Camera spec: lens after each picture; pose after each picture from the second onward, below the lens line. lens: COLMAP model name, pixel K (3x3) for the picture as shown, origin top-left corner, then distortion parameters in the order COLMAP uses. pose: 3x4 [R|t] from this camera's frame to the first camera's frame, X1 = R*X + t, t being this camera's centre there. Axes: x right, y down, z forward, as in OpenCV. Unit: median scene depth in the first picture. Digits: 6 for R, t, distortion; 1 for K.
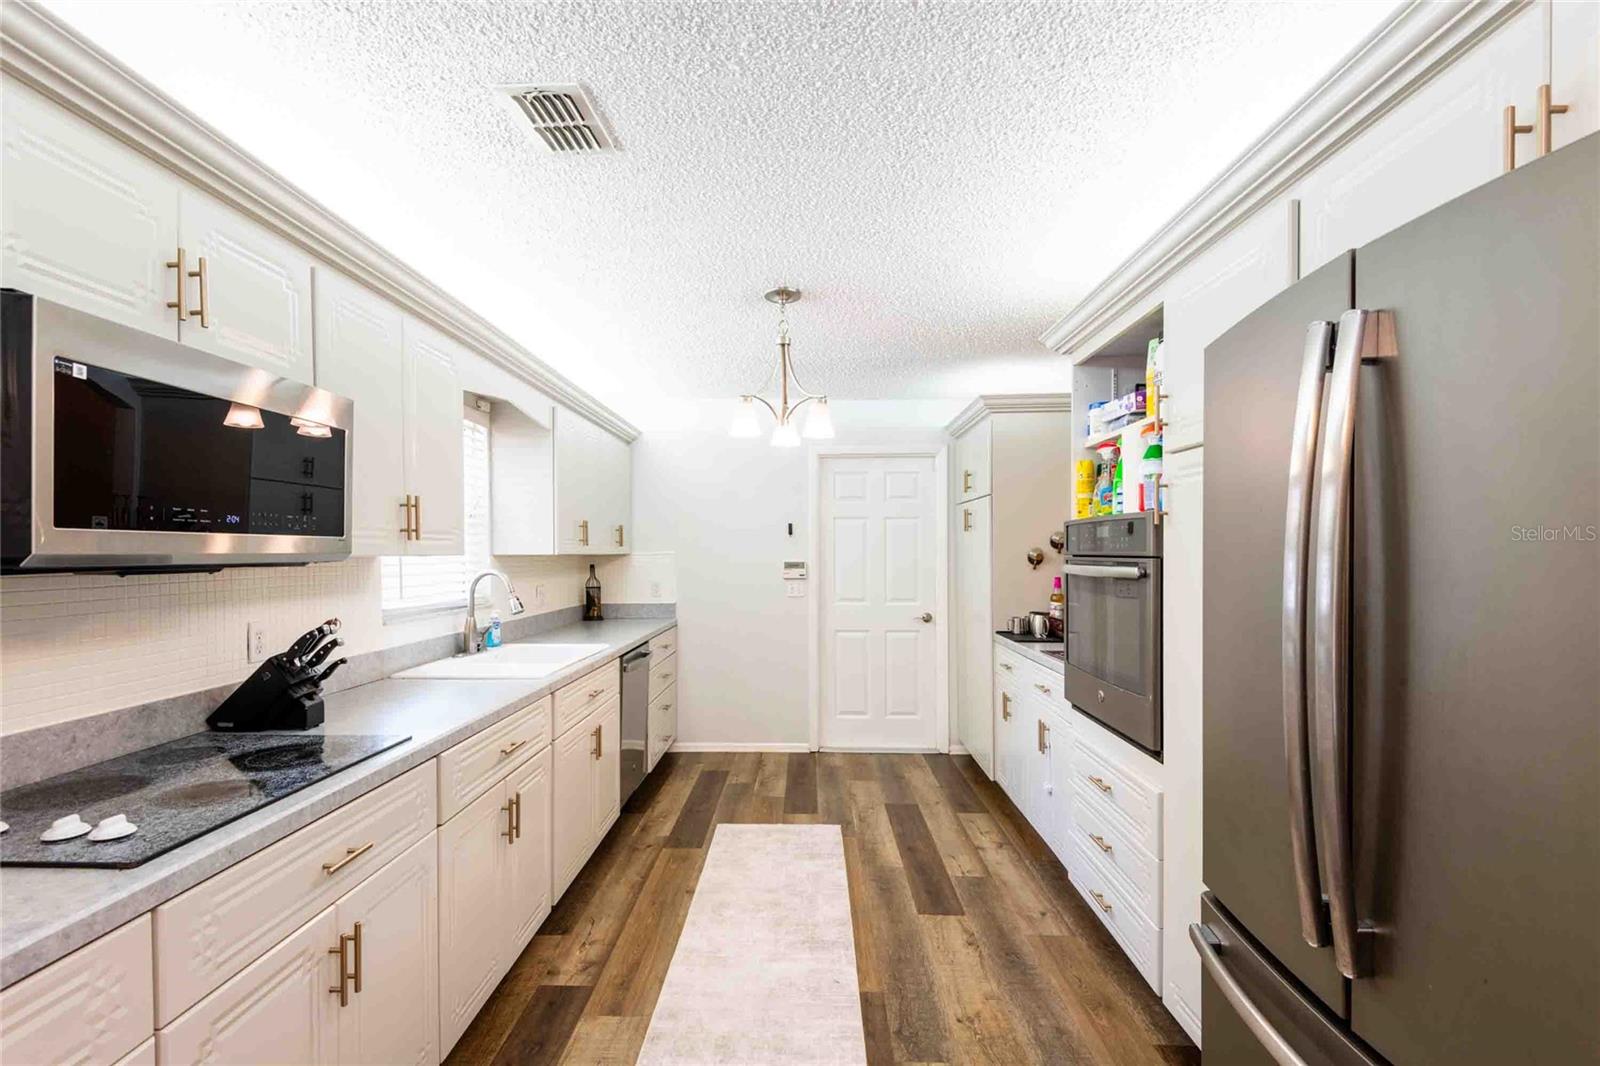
lens RADIAL K [[739.4, 0, 800.2], [0, 739.4, 542.5], [0, 0, 1]] dist [0.016140, -0.000239]
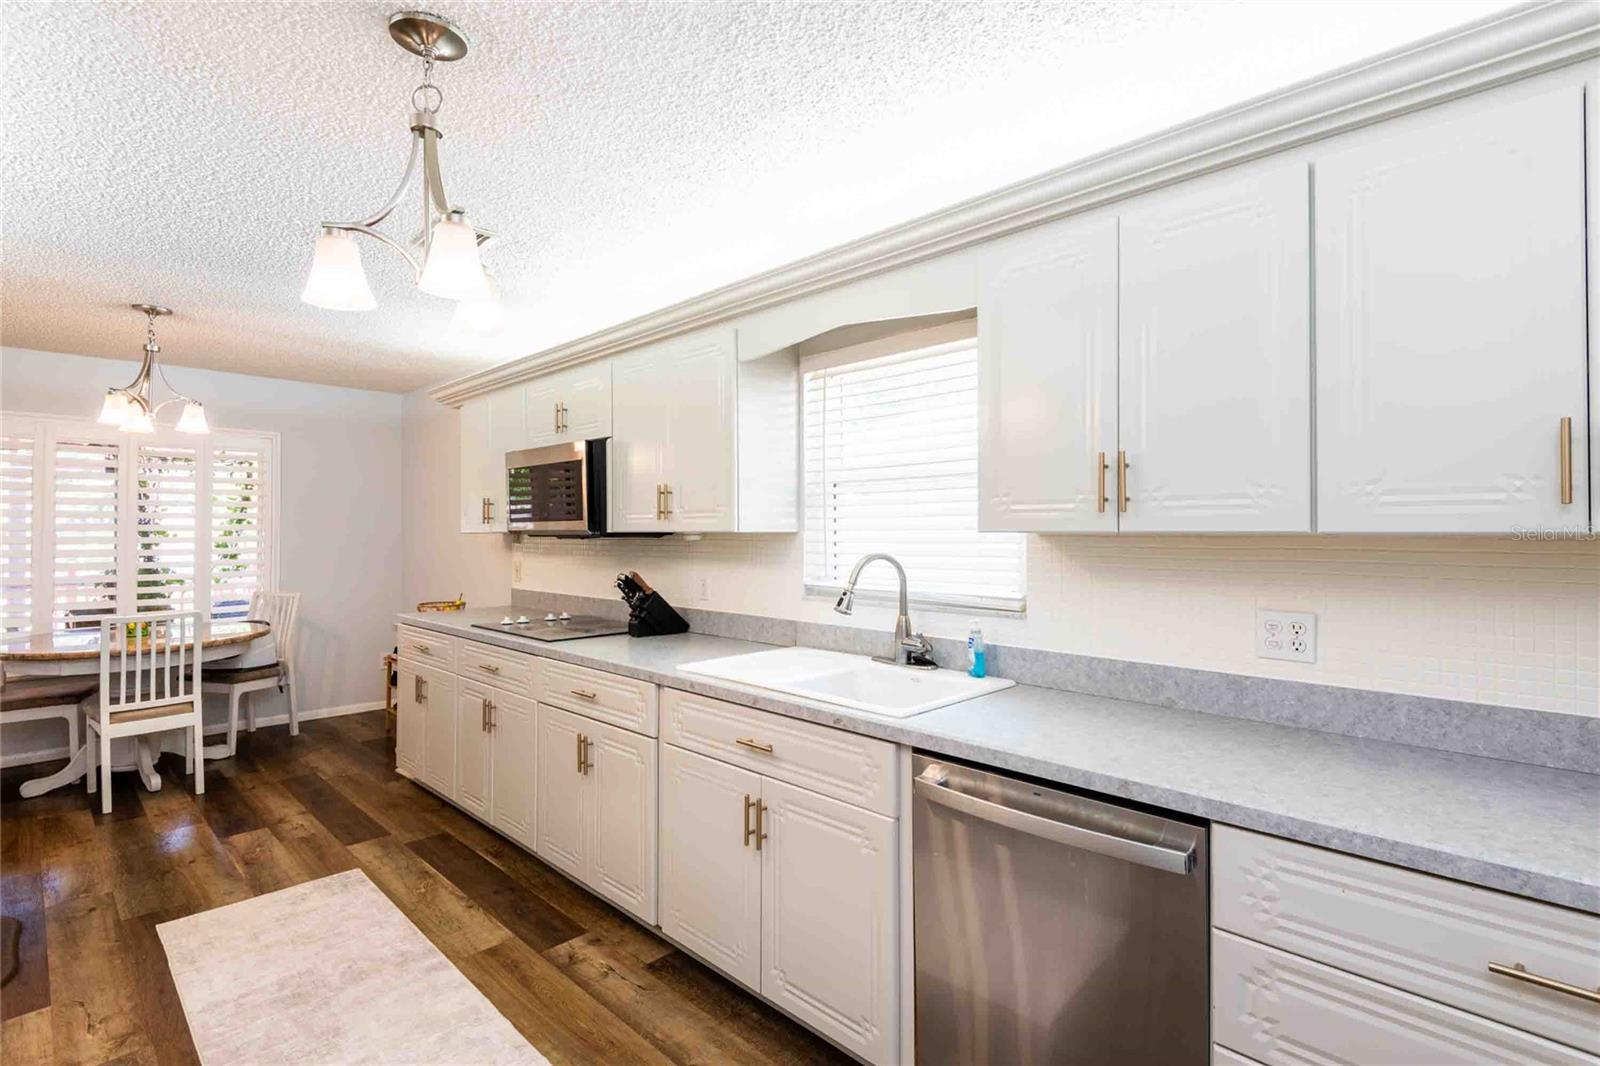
lens RADIAL K [[739.4, 0, 807.2], [0, 739.4, 527.0], [0, 0, 1]] dist [0.016140, -0.000239]
pose [[-0.670645, 0.005860, -0.741755, 0.229160], [0.009233, 0.999957, -0.000448, 0.008891], [0.741721, -0.007149, -0.670670, 1.909029]]
